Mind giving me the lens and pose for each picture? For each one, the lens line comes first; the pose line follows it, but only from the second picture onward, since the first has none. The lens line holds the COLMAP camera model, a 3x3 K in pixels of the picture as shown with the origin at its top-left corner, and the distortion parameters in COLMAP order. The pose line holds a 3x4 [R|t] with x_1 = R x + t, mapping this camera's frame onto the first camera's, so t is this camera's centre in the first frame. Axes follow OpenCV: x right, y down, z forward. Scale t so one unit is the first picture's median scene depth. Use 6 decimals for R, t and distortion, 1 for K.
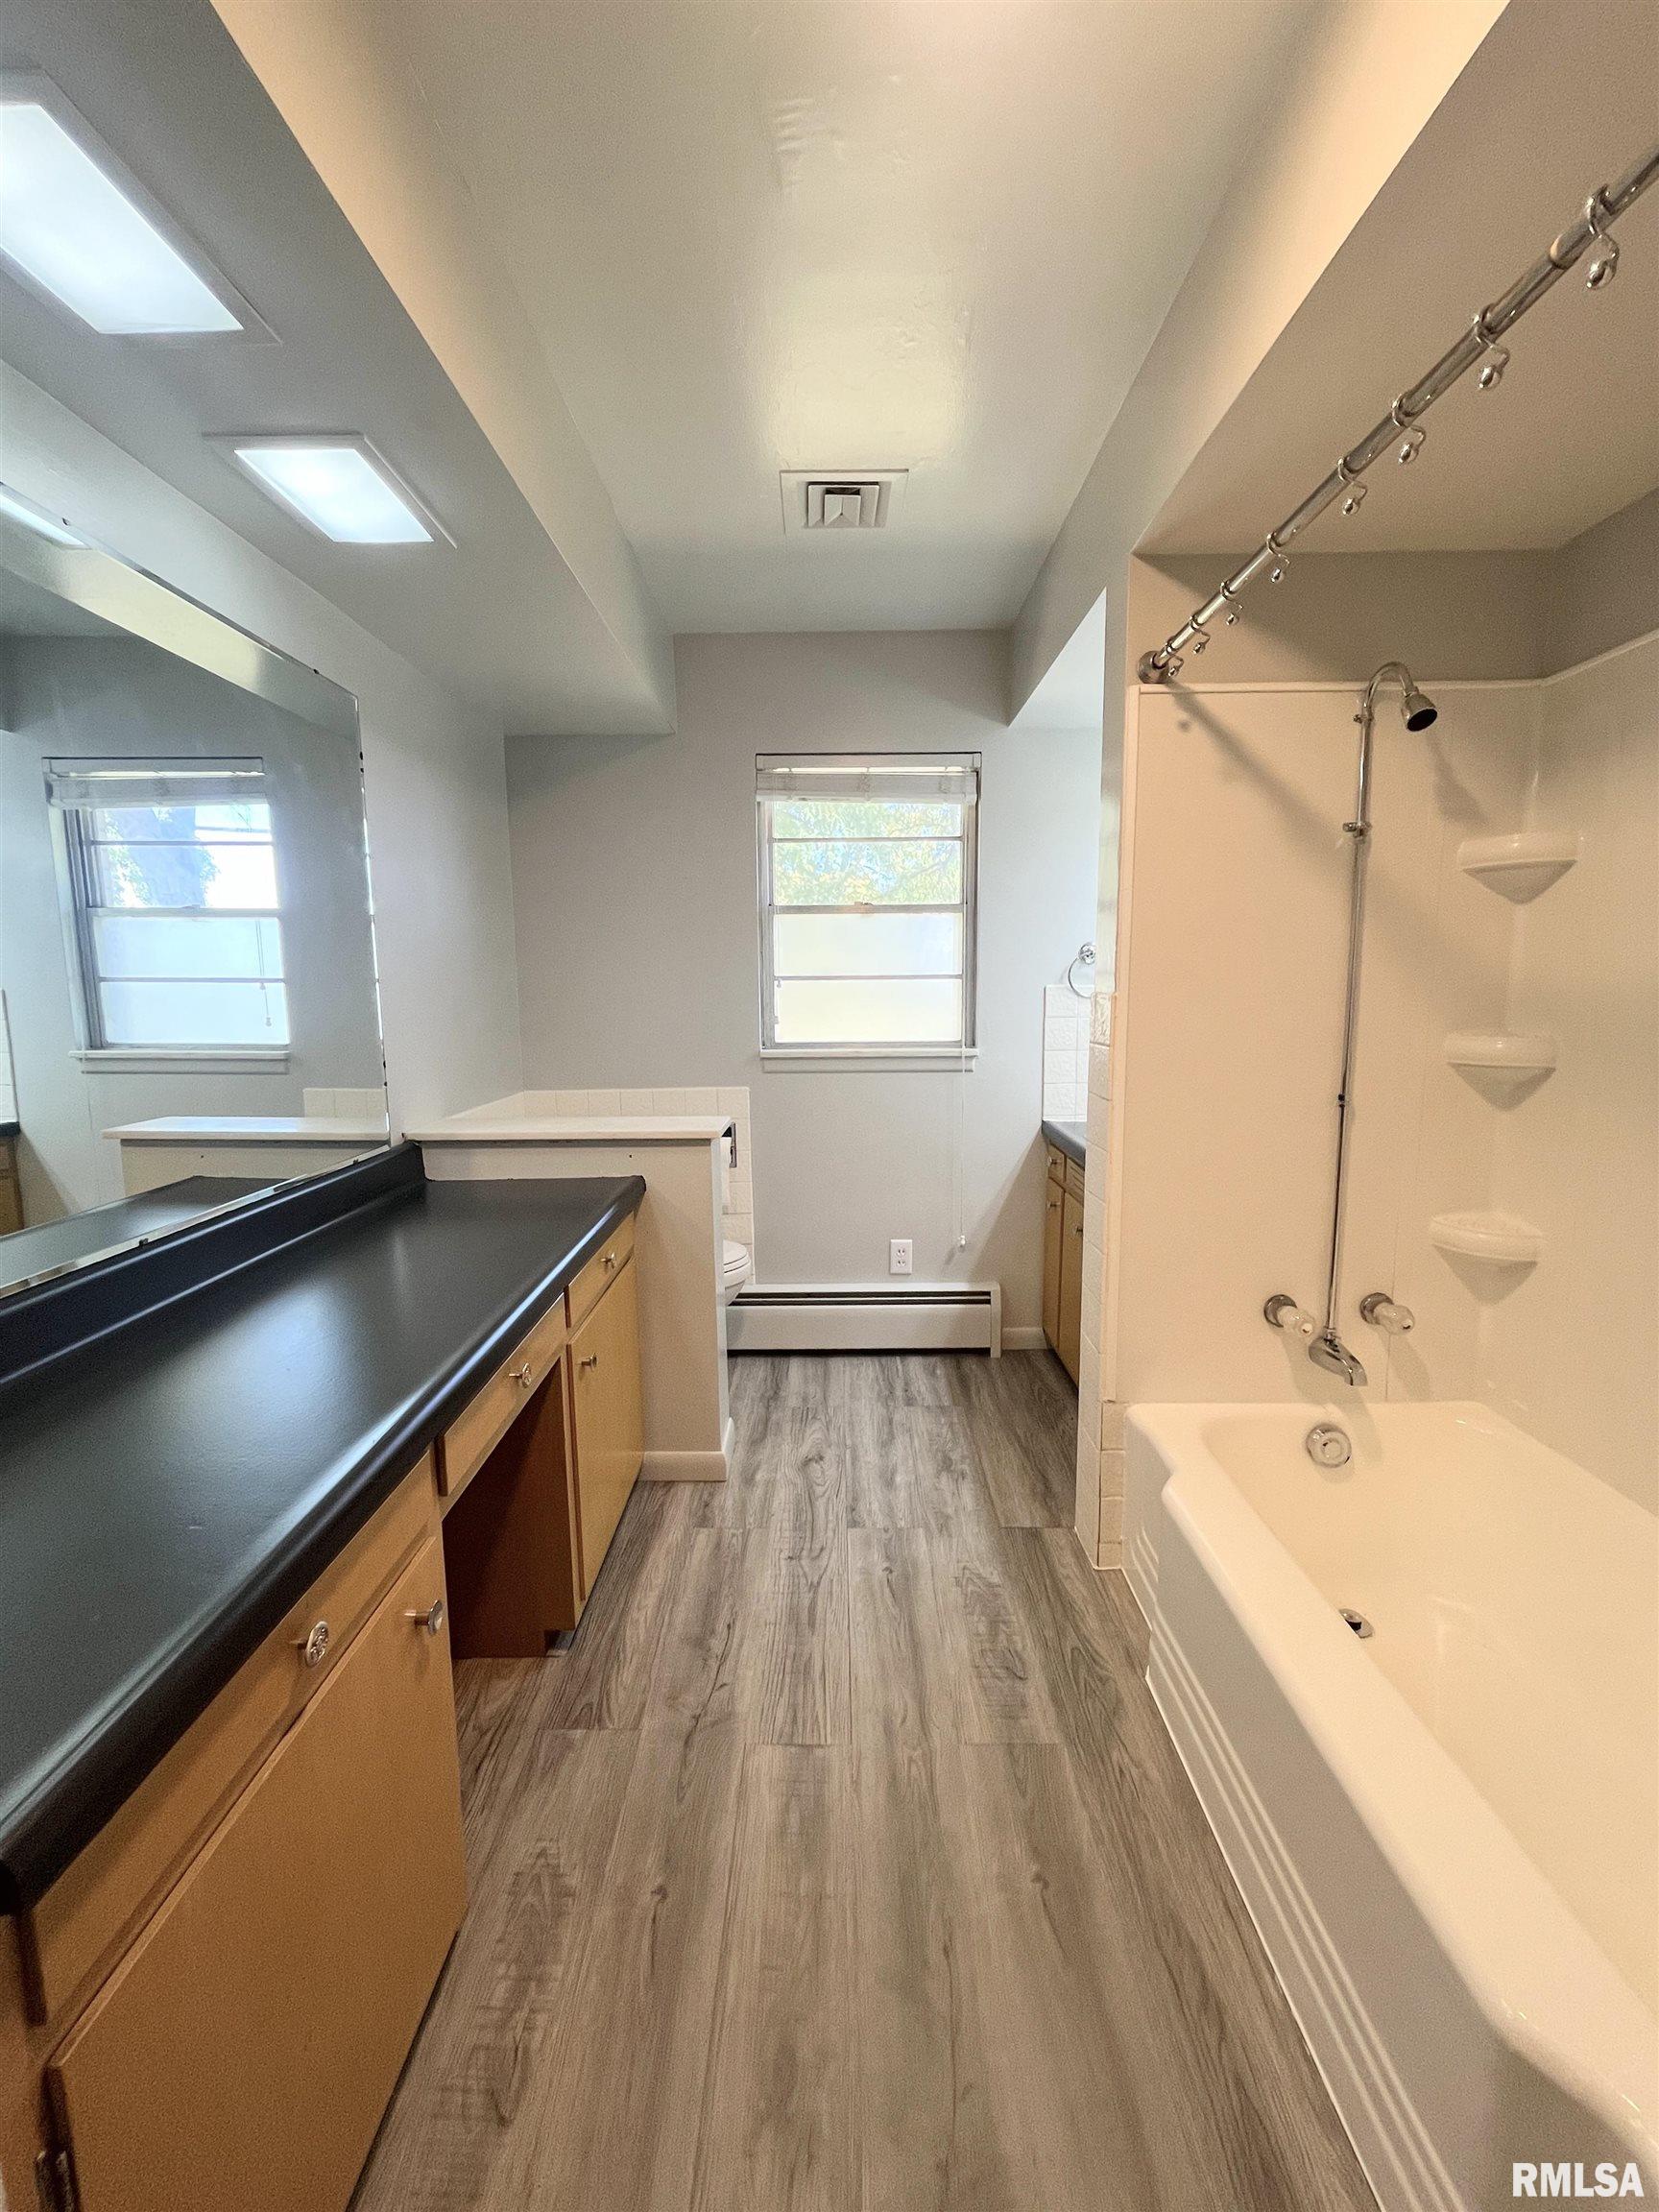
lens RADIAL K [[908.1, 0, 829.5], [0, 908.1, 1106.0], [0, 0, 1]] dist [-0.003553, -0.000217]
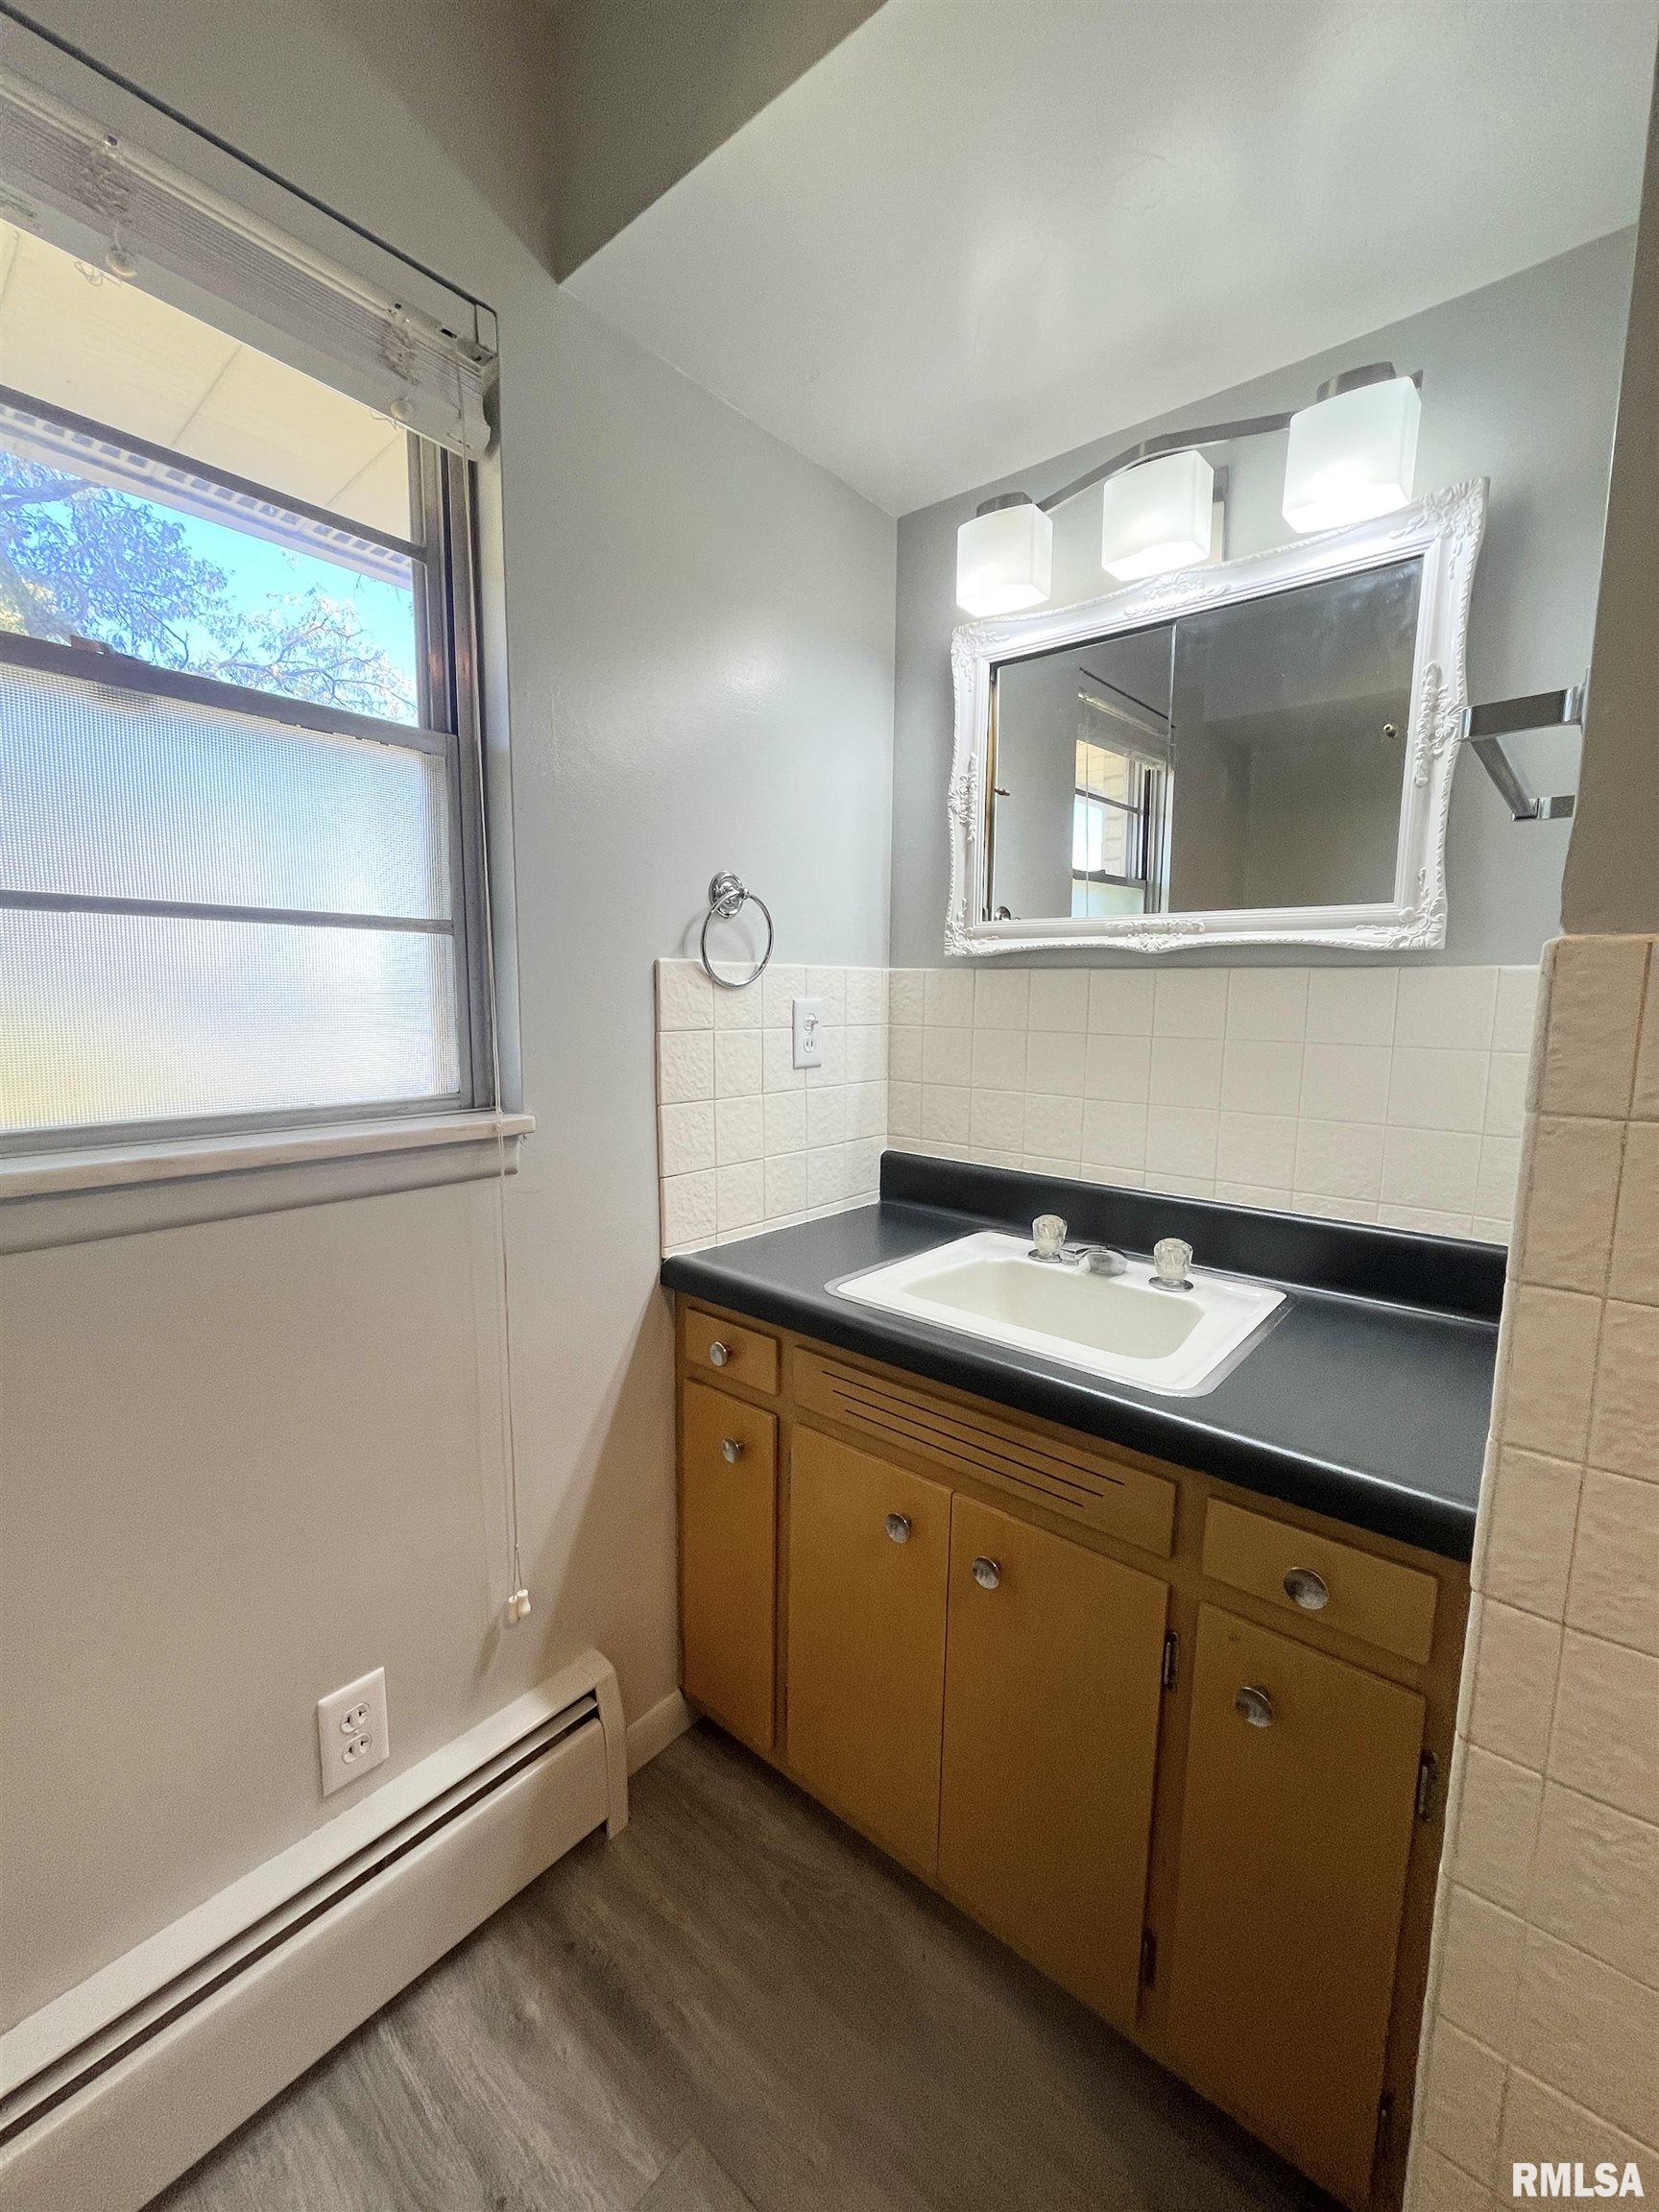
lens RADIAL K [[894.7, 0, 829.5], [0, 894.7, 1106.0], [0, 0, 1]] dist [-0.002044, -0.000012]
pose [[0.644180, -0.083019, 0.760355, -0.044177], [0.084873, 0.995712, 0.036811, -0.068899], [-0.760151, 0.040821, 0.648463, 0.640585]]
